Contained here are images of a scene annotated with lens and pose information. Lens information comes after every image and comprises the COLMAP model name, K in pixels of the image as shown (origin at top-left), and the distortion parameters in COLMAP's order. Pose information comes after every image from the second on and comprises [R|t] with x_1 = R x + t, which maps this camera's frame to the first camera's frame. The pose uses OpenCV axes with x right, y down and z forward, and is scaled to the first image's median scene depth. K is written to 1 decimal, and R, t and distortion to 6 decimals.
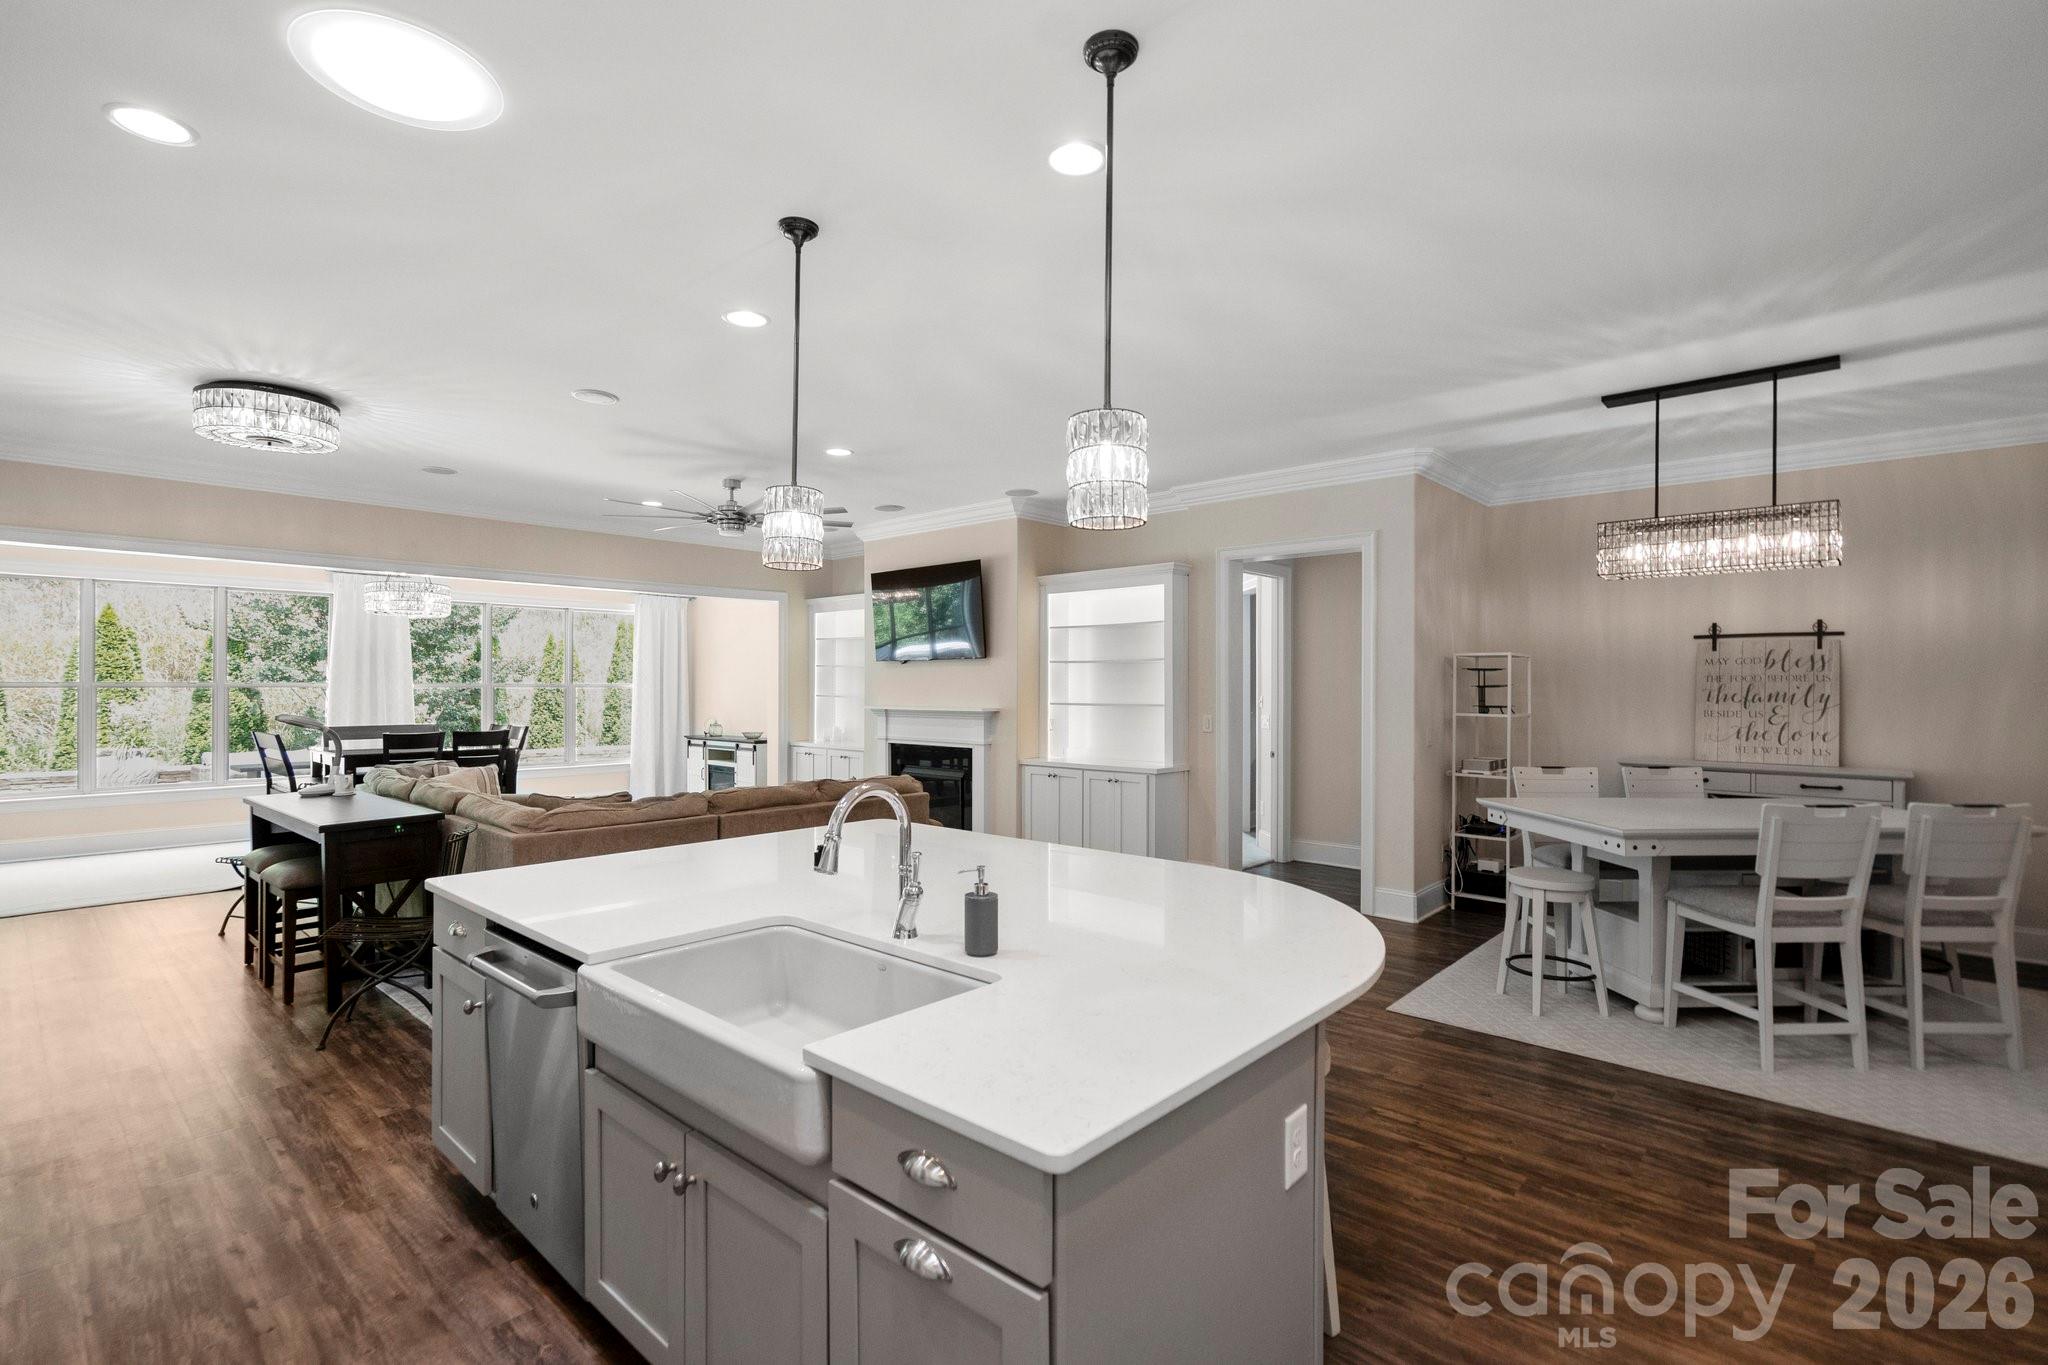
lens RADIAL K [[940.6, 0, 1024.0], [0, 940.6, 682.5], [0, 0, 1]] dist [-0.002178, 0.000720]
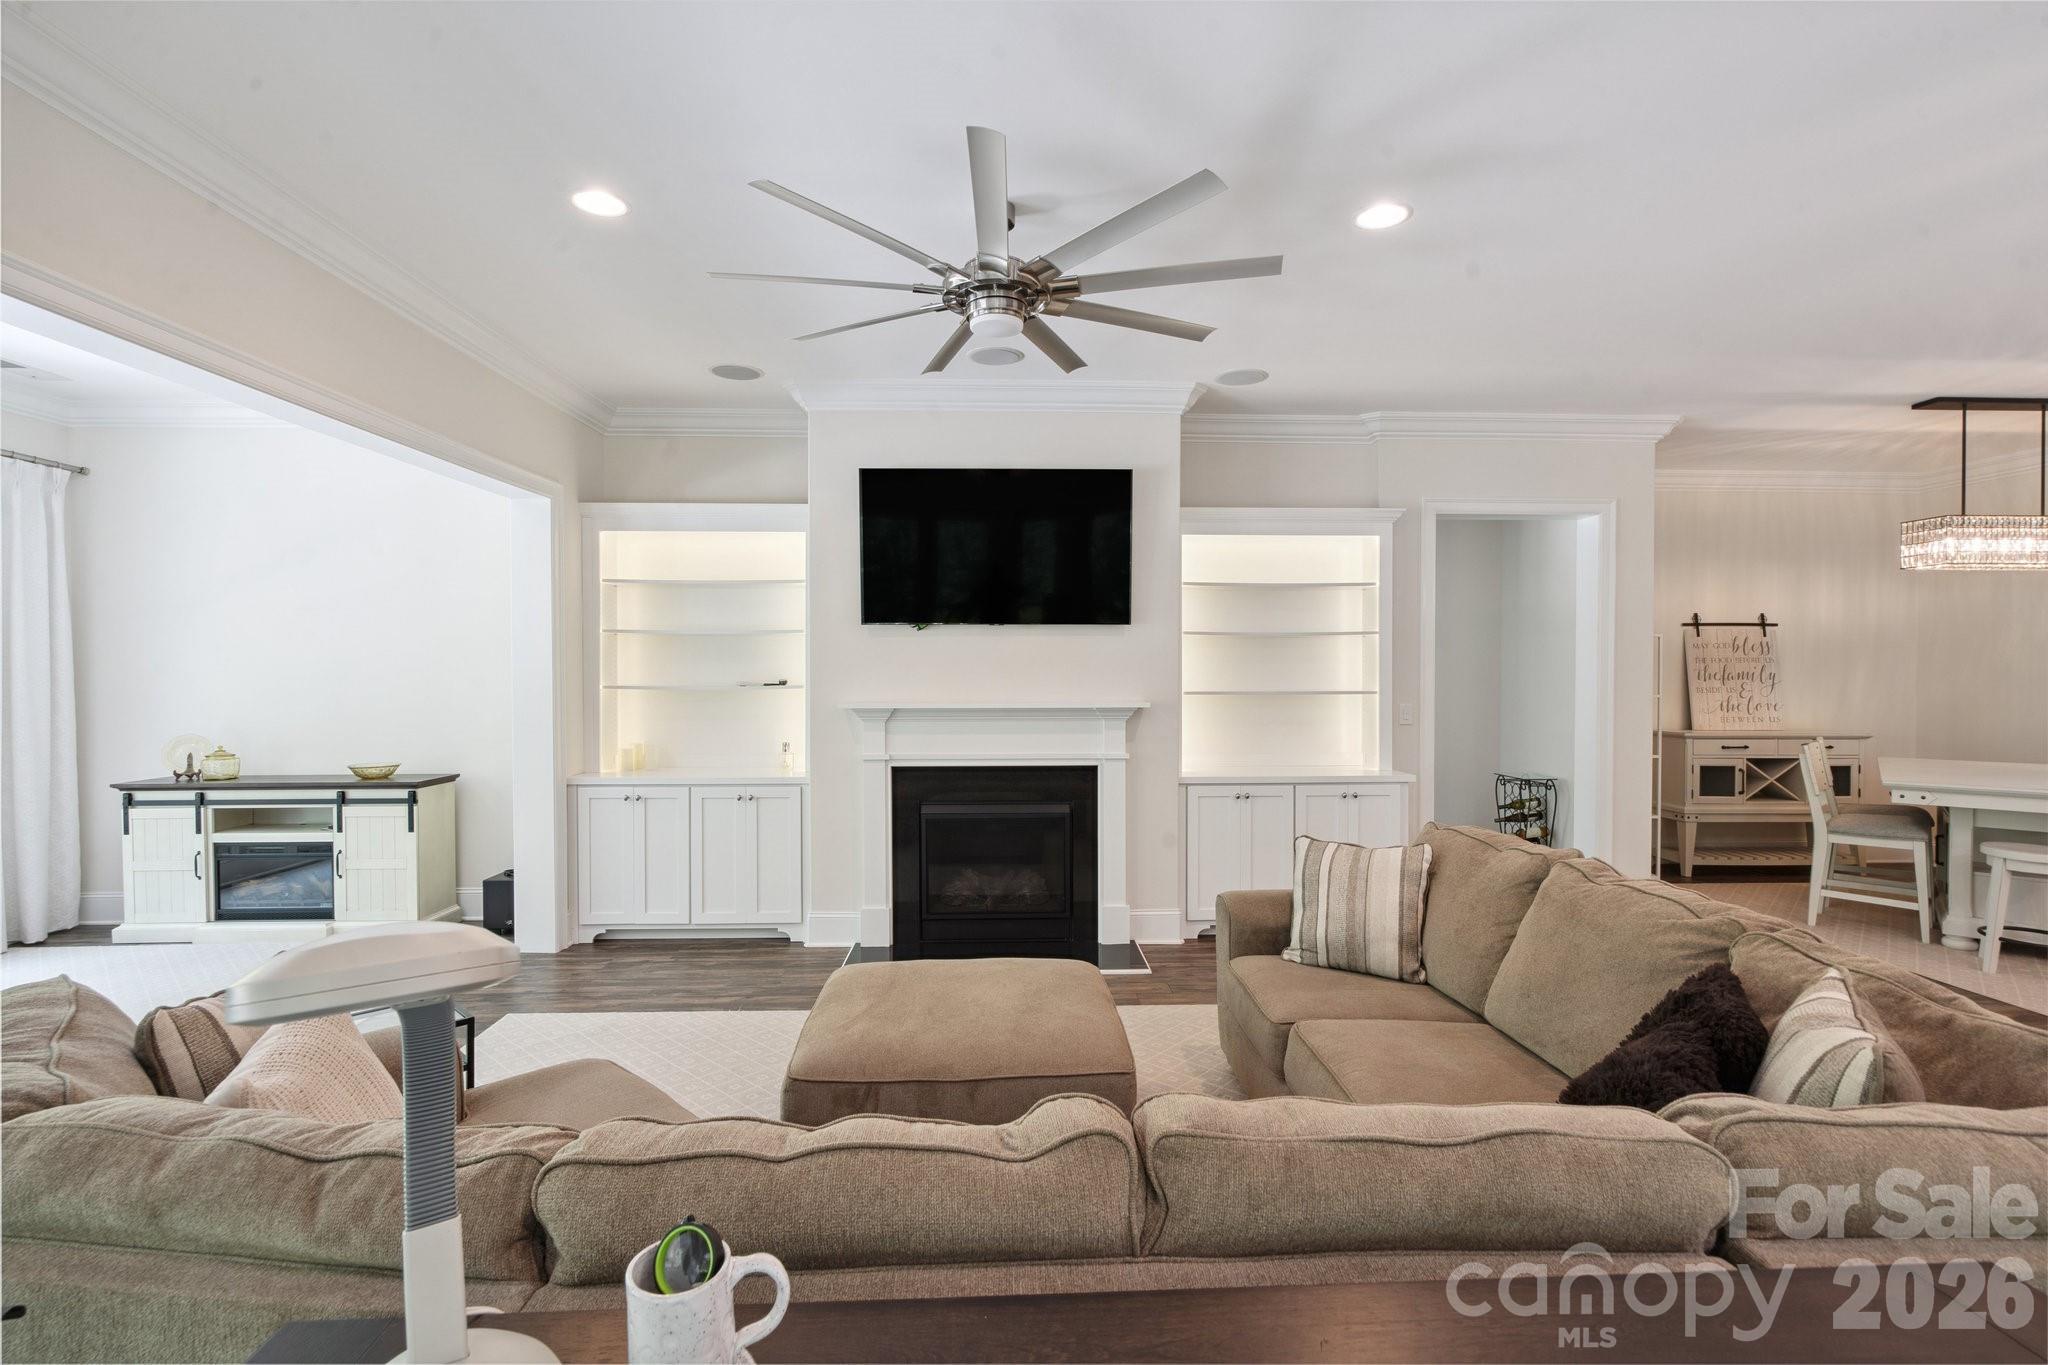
lens RADIAL K [[940.6, 0, 1024.0], [0, 940.6, 682.5], [0, 0, 1]] dist [-0.002178, 0.000720]
pose [[0.715230, -0.013613, 0.698757, -0.638317], [-0.000254, 0.999805, 0.019737, 0.000660], [-0.698889, -0.014294, 0.715087, 0.688693]]
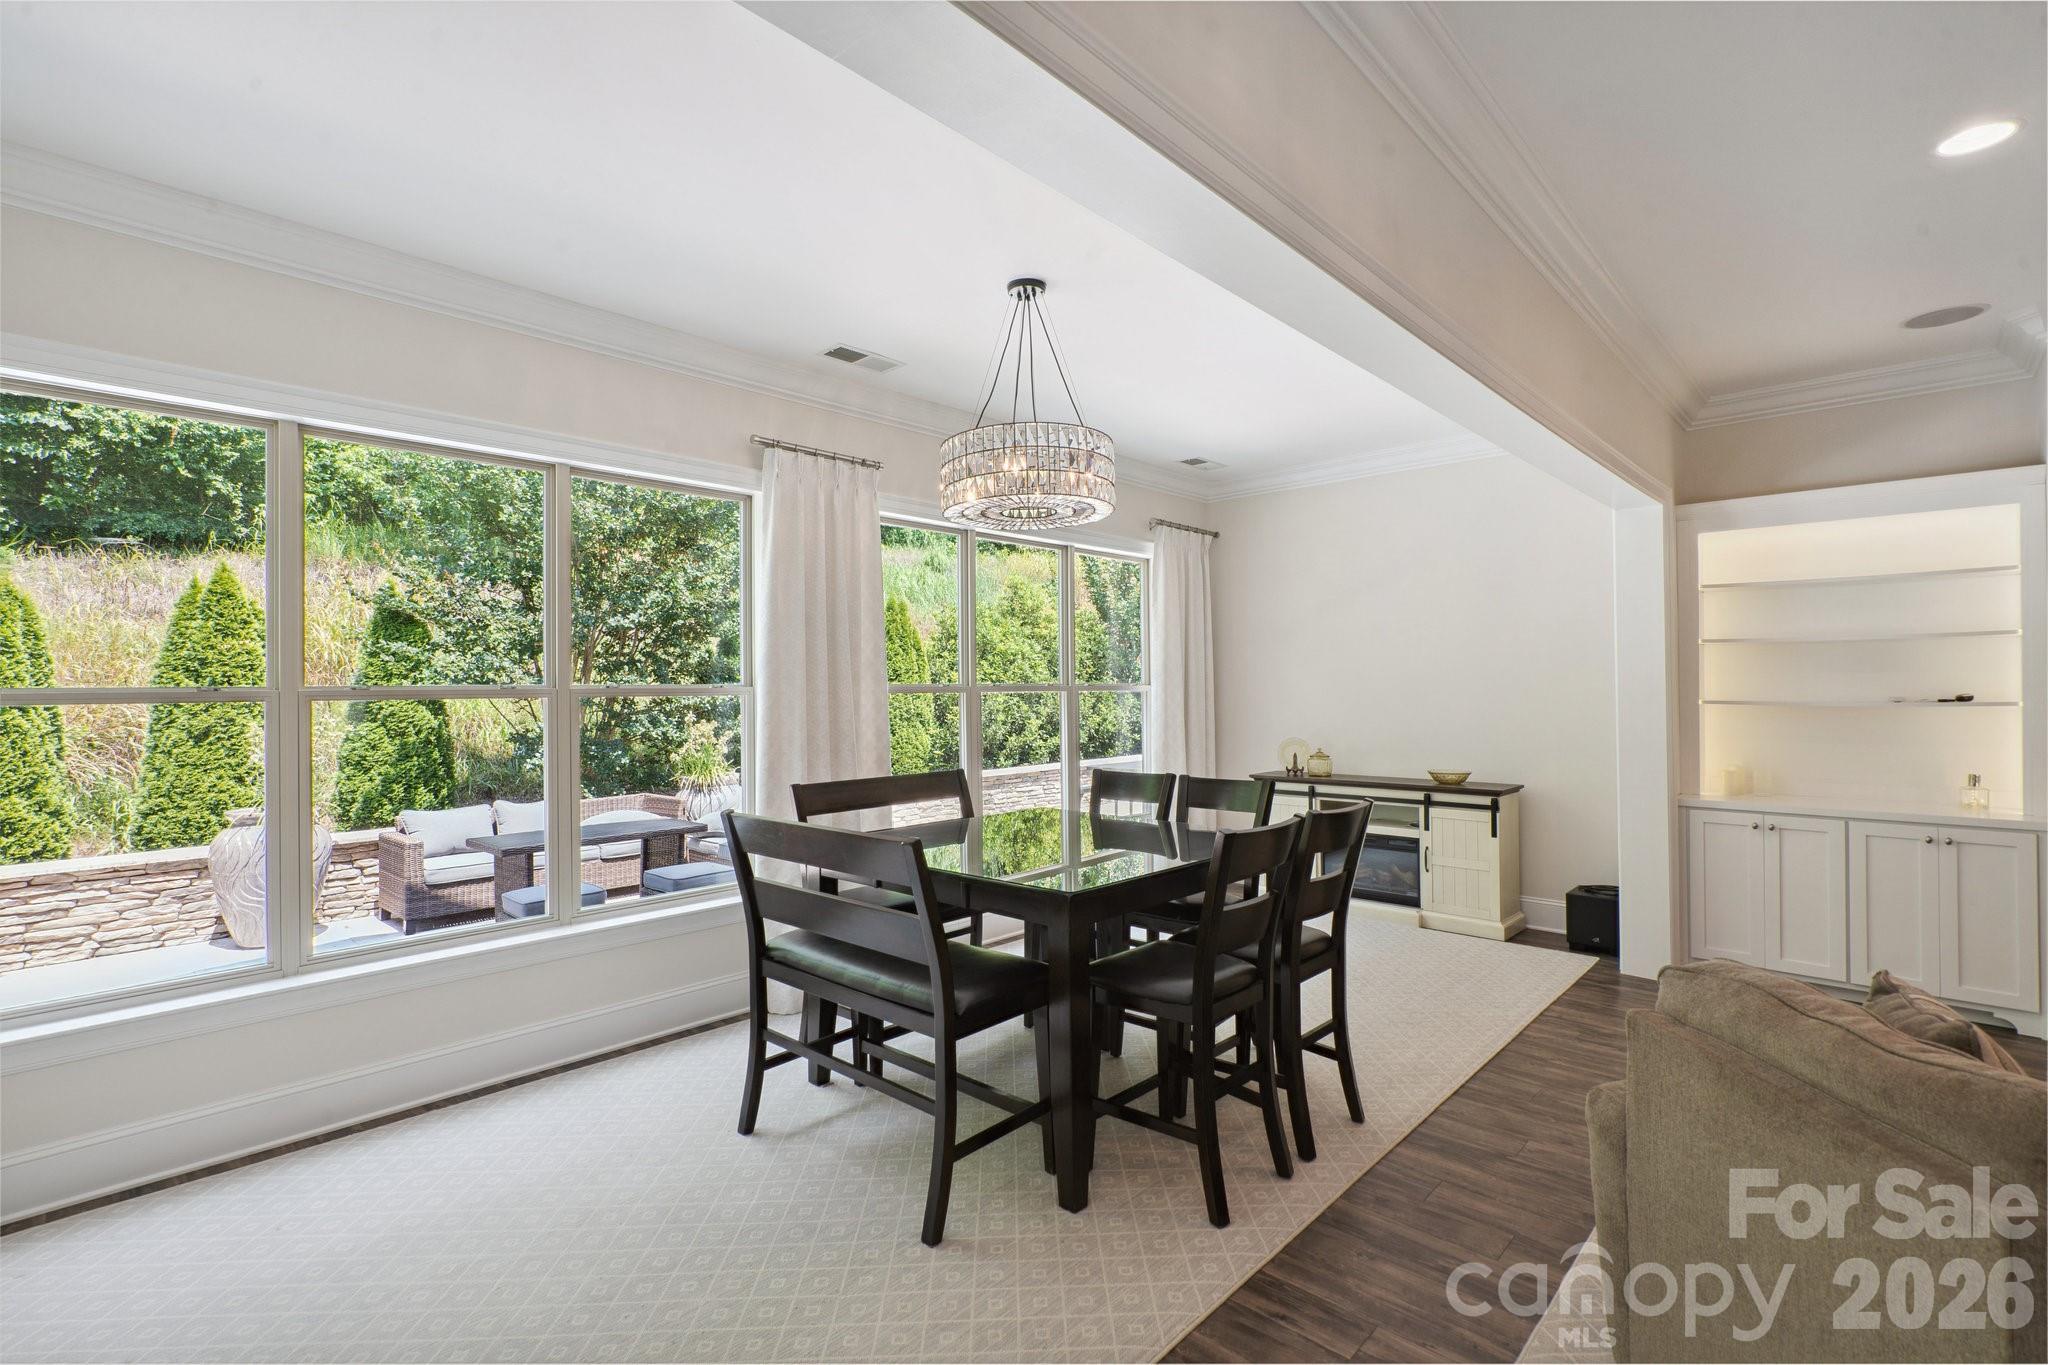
lens RADIAL K [[940.6, 0, 1024.0], [0, 940.6, 682.5], [0, 0, 1]] dist [-0.002178, 0.000720]
pose [[0.999806, -0.011523, -0.015966, -0.857557], [0.011550, 0.999932, 0.001616, -0.002130], [0.015947, -0.001800, 0.999871, 0.766025]]
